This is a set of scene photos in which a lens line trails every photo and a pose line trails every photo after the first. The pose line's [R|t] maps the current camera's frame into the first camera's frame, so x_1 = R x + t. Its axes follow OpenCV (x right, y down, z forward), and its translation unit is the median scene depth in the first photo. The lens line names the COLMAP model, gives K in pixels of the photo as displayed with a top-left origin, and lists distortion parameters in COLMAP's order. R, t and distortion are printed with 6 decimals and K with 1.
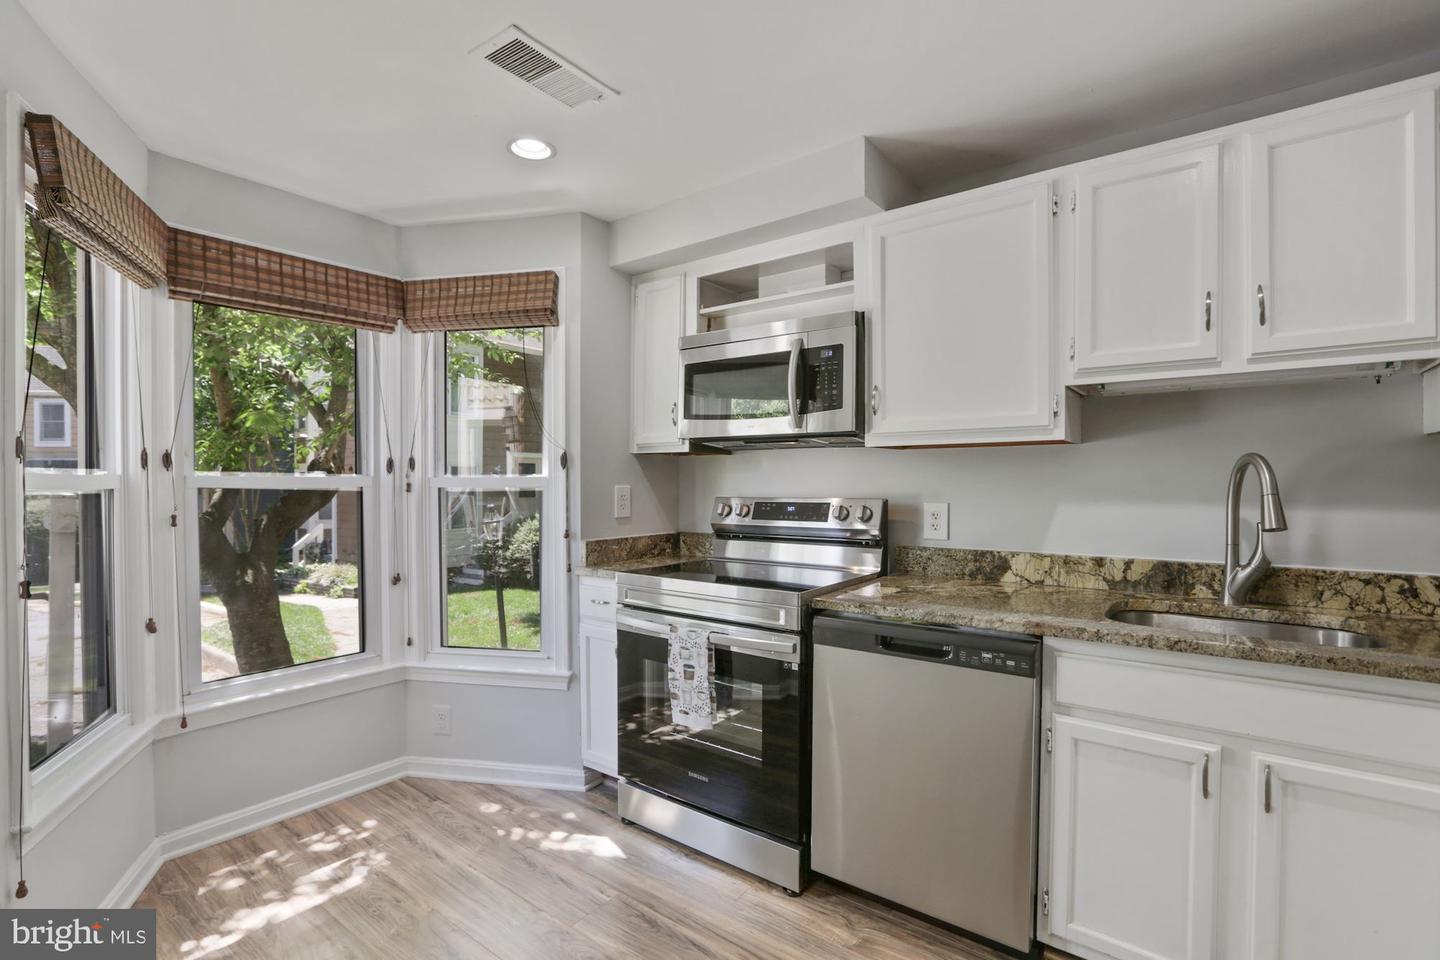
lens RADIAL K [[656.5, 0, 713.1], [0, 656.5, 476.0], [0, 0, 1]] dist [-0.051755, 0.019393]
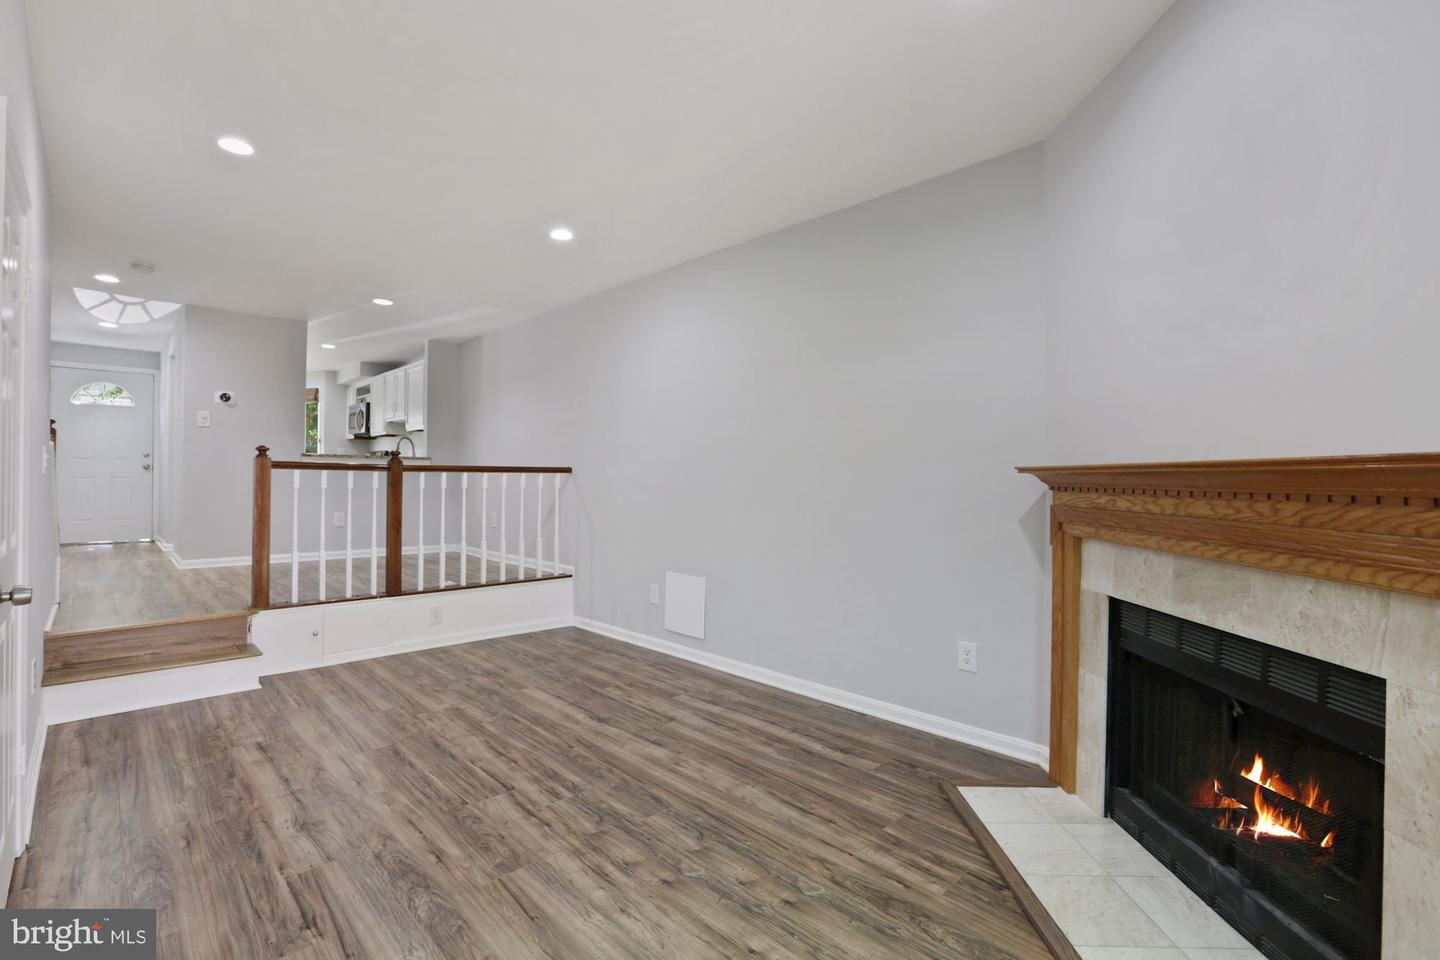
lens RADIAL K [[656.5, 0, 713.1], [0, 656.5, 476.0], [0, 0, 1]] dist [-0.051755, 0.019393]
pose [[0.984790, 0.013458, -0.173227, 2.399289], [-0.011019, 0.999826, 0.015038, 0.088588], [0.173399, -0.012900, 0.984767, -2.020265]]
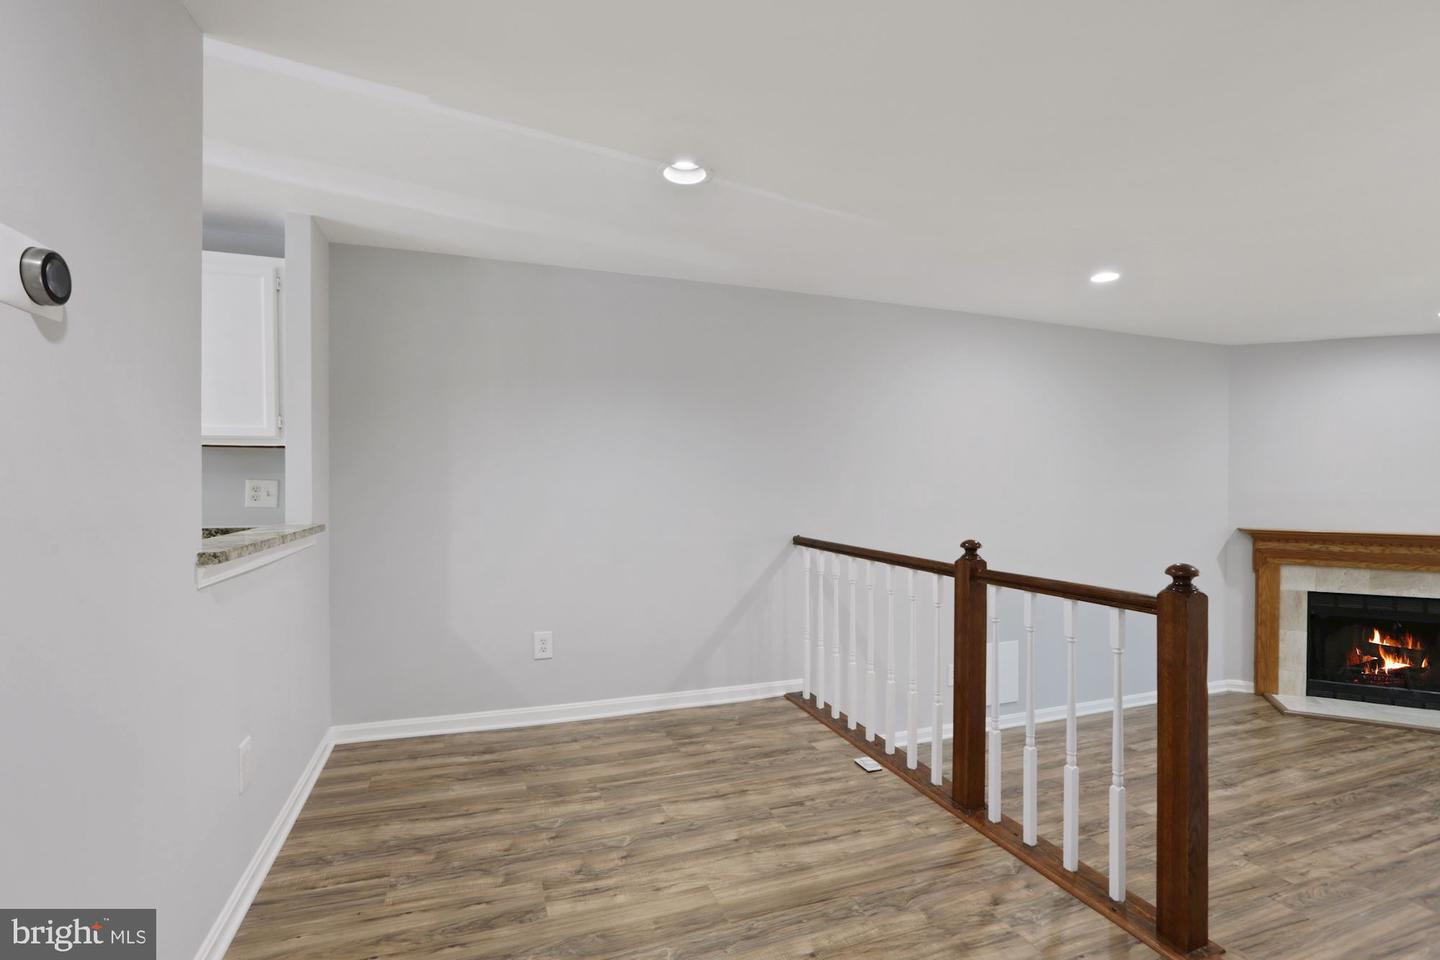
lens RADIAL K [[655.2, 0, 712.0], [0, 655.2, 482.0], [0, 0, 1]] dist [-0.028222, 0.007832]
pose [[0.561102, 0.009340, 0.827694, 0.348332], [-0.025968, 0.999643, 0.006324, -0.019591], [-0.827339, -0.025042, 0.561144, -0.719006]]
